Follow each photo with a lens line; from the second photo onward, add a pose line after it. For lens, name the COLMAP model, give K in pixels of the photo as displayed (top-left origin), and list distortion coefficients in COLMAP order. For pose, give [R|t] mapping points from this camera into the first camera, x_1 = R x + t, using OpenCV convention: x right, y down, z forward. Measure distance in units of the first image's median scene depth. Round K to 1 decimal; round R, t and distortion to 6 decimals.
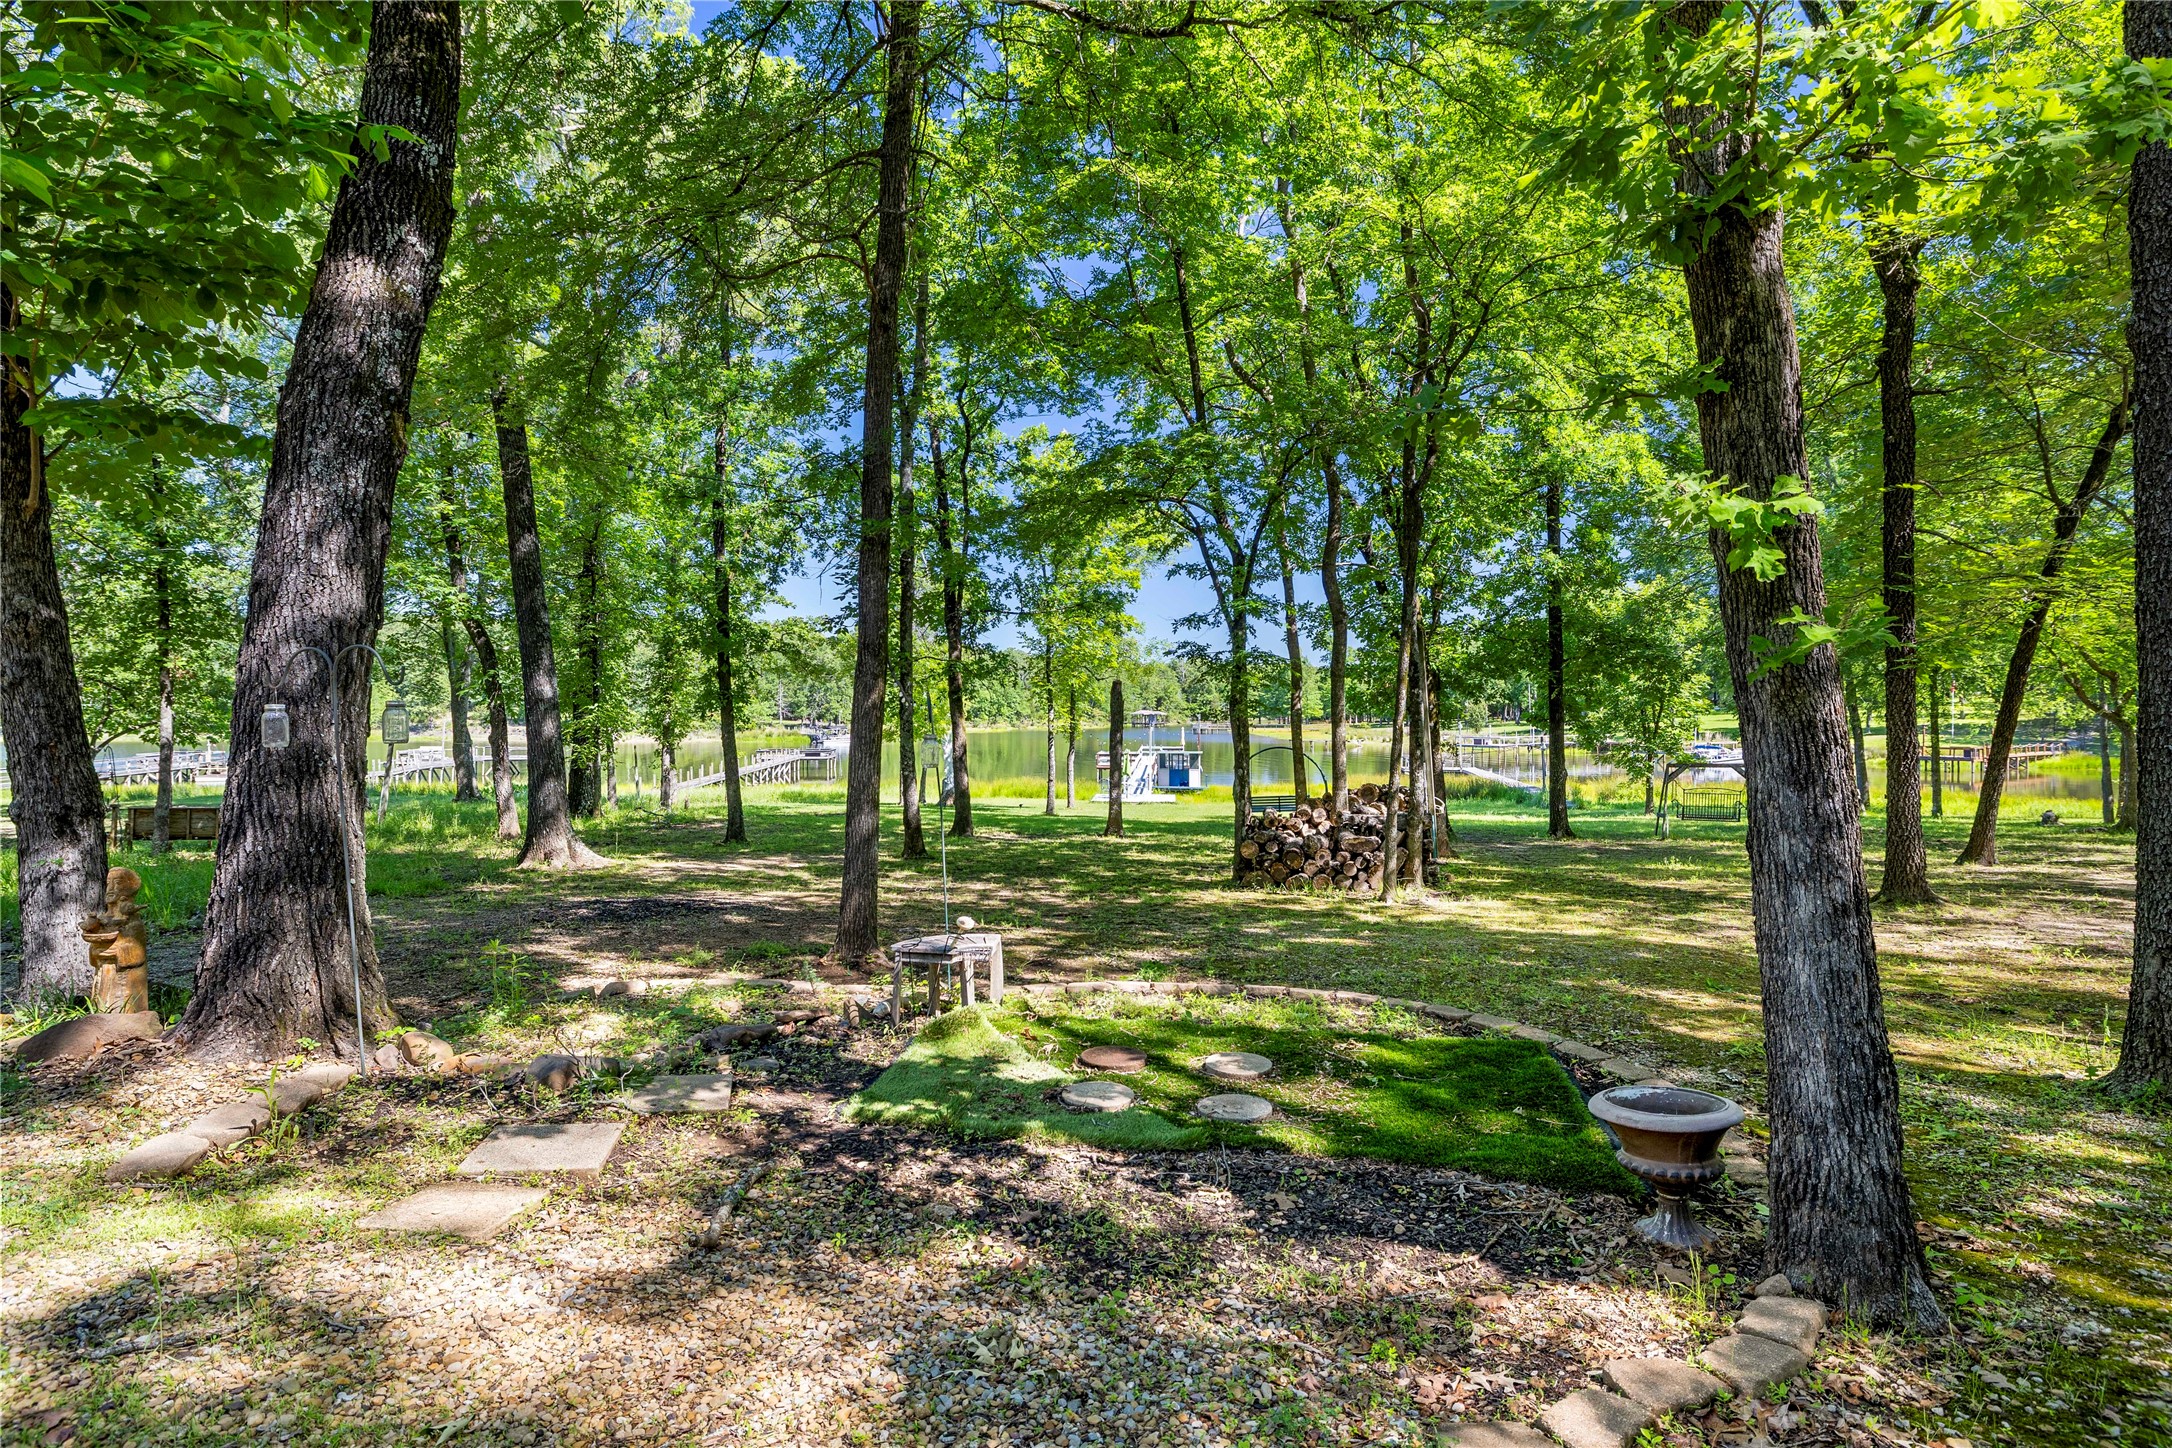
lens RADIAL K [[1111.0, 0, 1094.8], [0, 1111.0, 721.0], [0, 0, 1]] dist [0.003836, 0.000227]
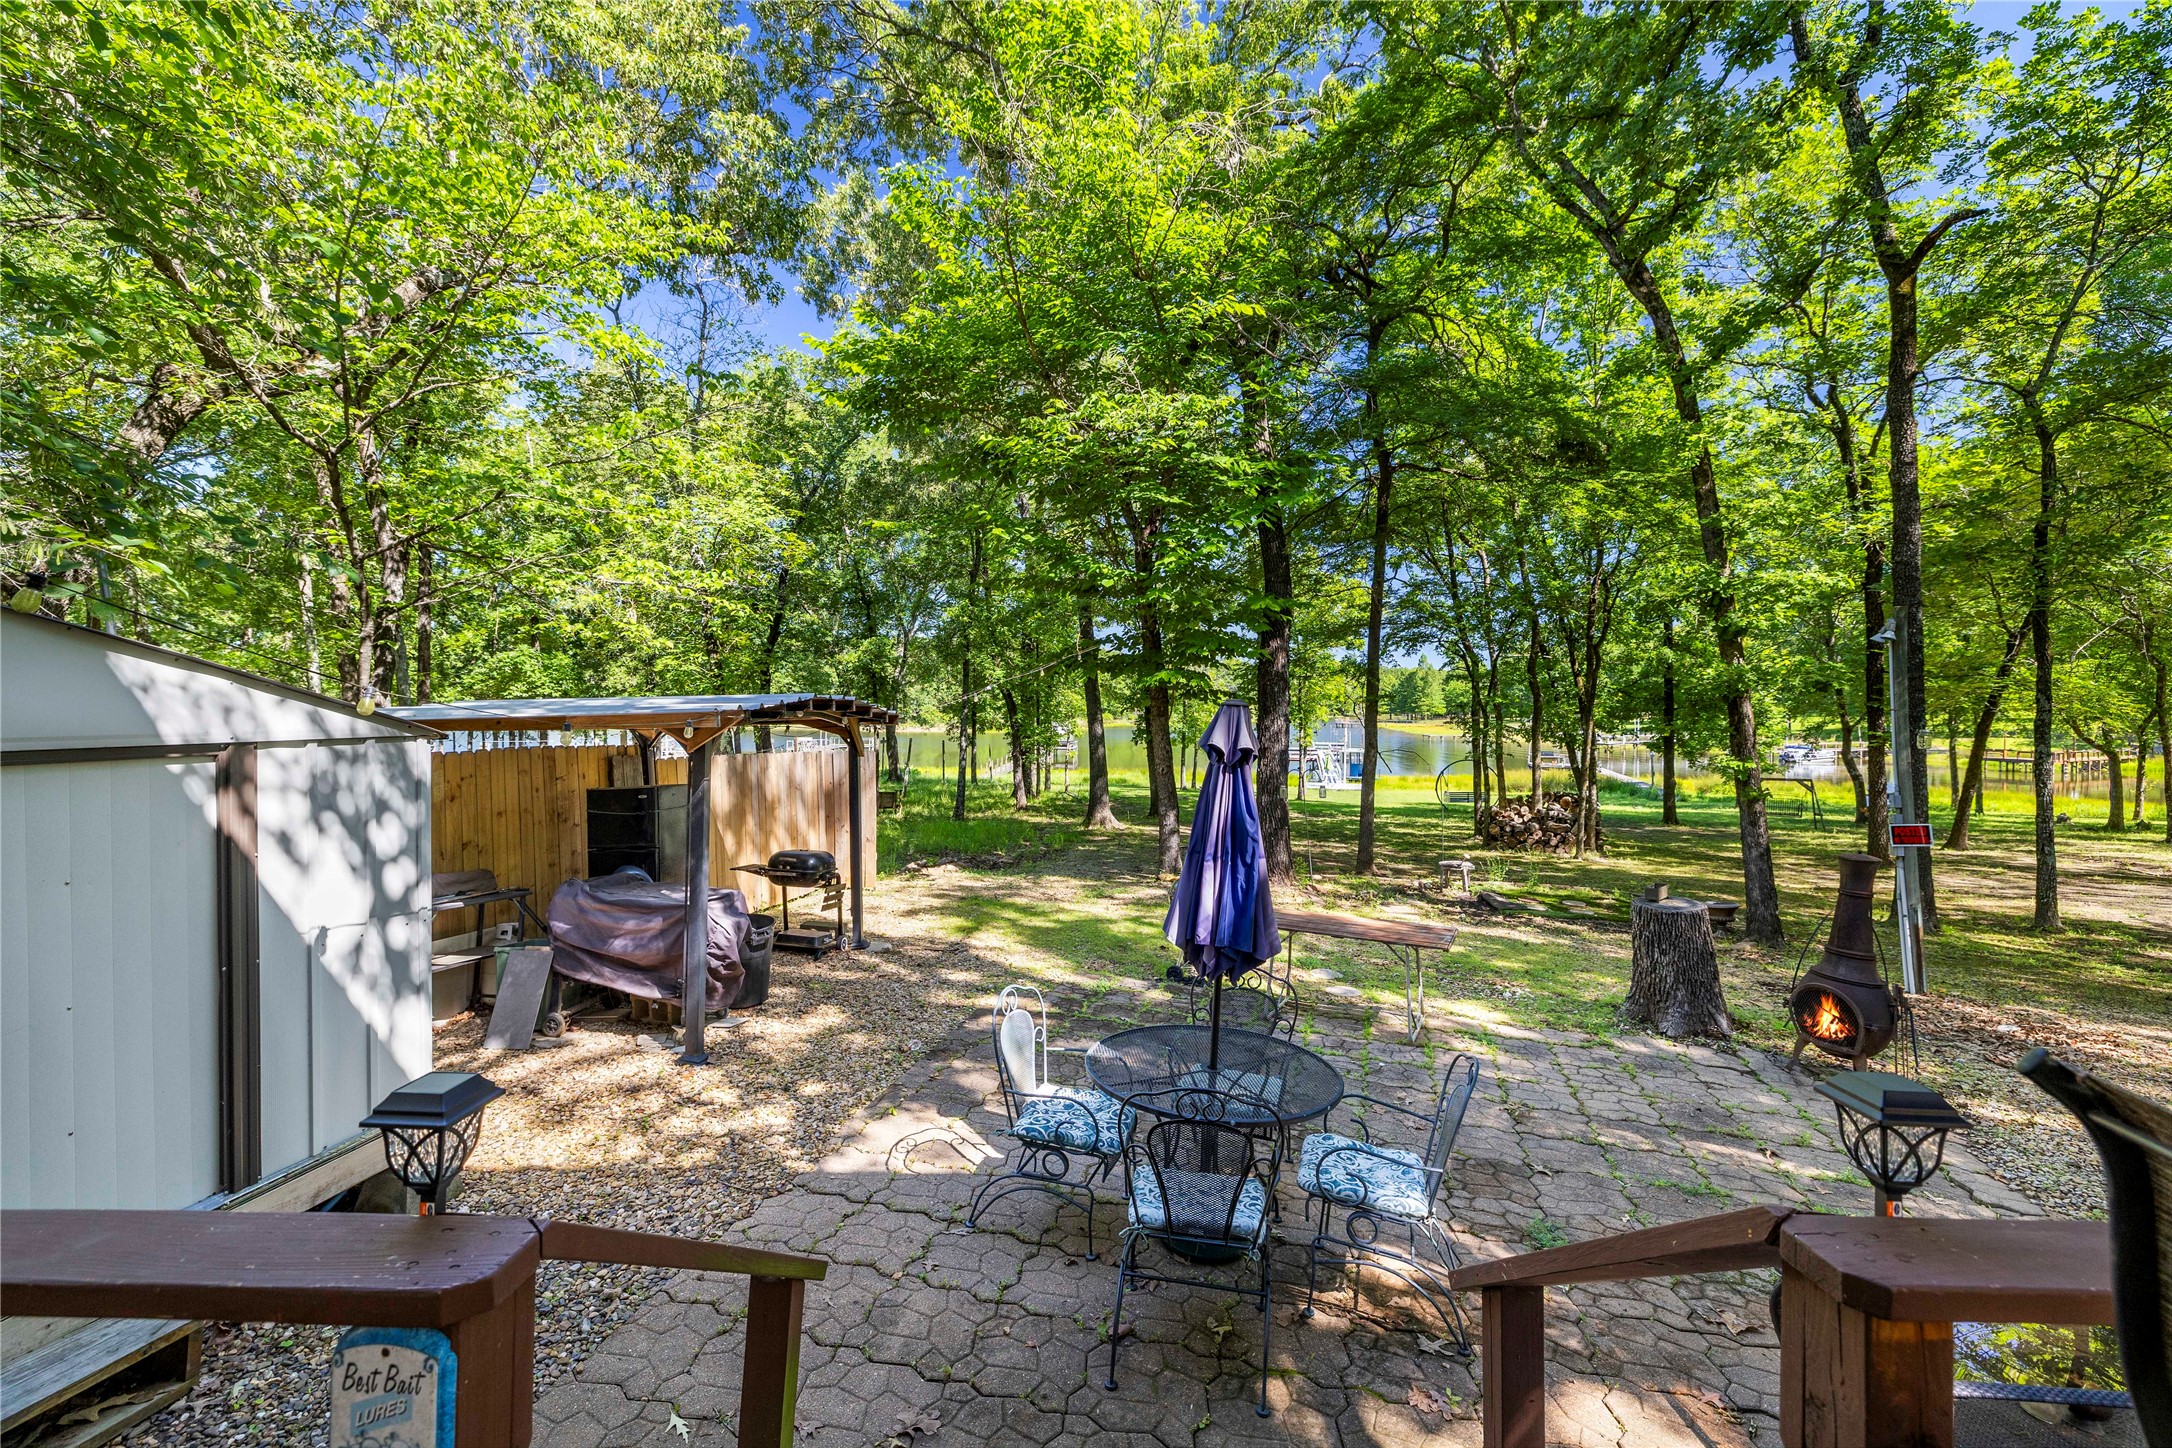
lens RADIAL K [[919.2, 0, 1082.5], [0, 919.2, 716.5], [0, 0, 1]] dist [0.004824, 0.001731]
pose [[0.986712, 0.007181, -0.162321, -0.180736], [-0.006148, 0.999958, 0.006869, -0.049340], [0.162363, -0.005780, 0.986714, -0.395103]]
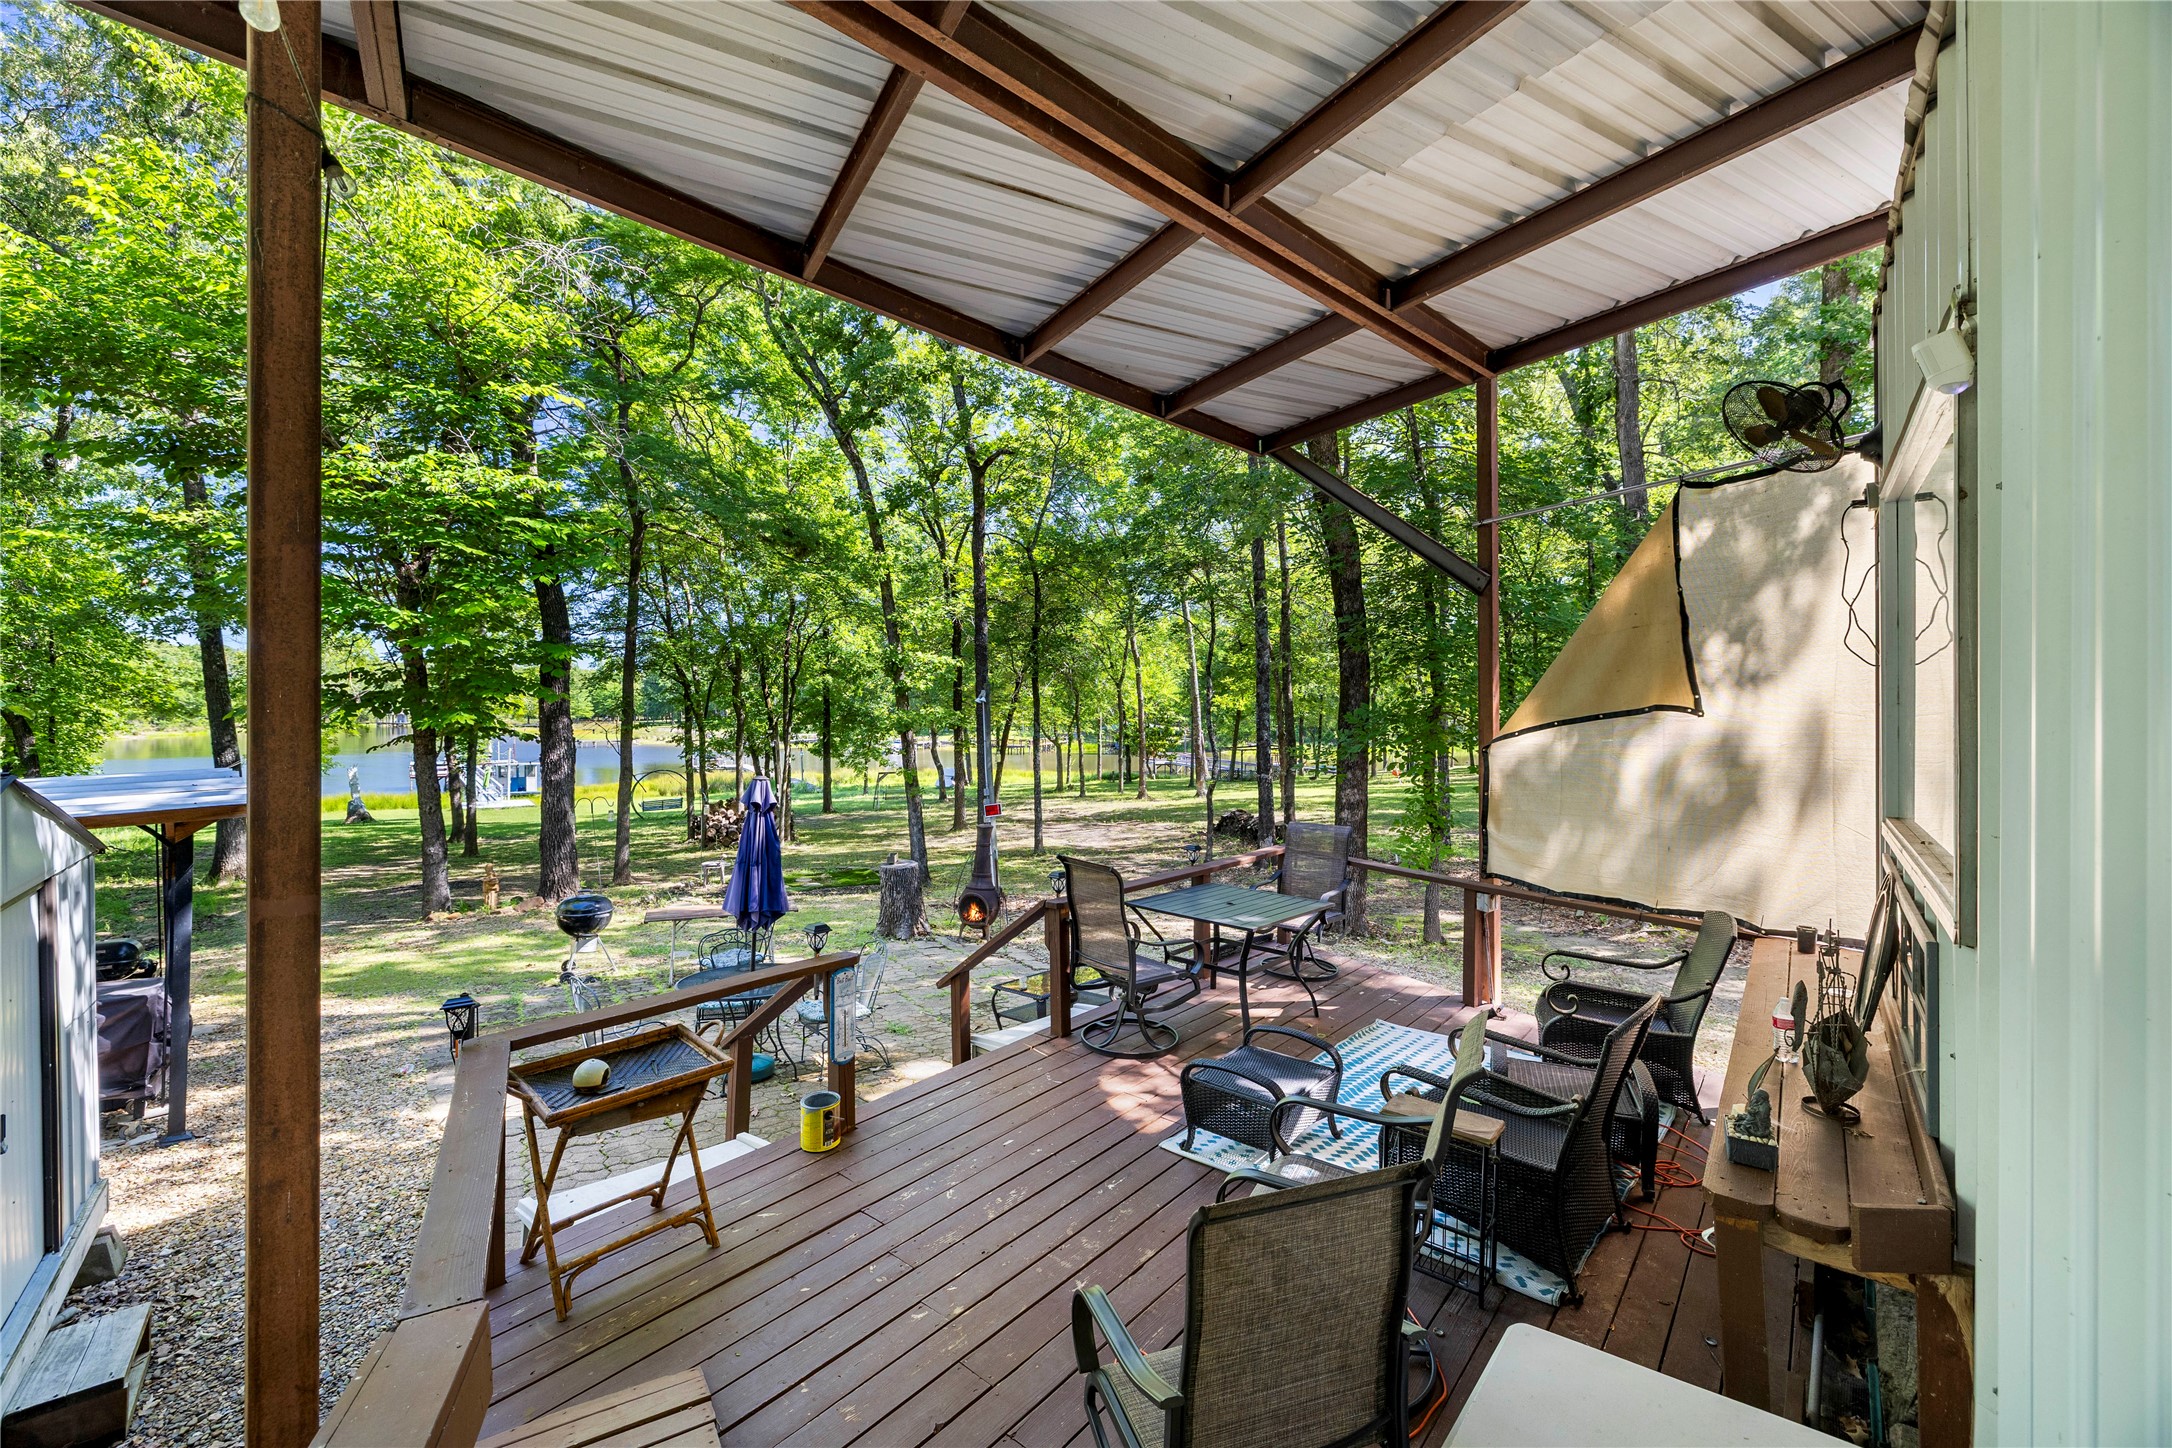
lens RADIAL K [[919.2, 0, 1083.5], [0, 919.2, 717.2], [0, 0, 1]] dist [0.004824, 0.001731]
pose [[0.760724, -0.006194, 0.649045, -0.286849], [0.003606, 0.999979, 0.005317, -0.069992], [-0.649065, -0.001704, 0.760731, -0.514161]]
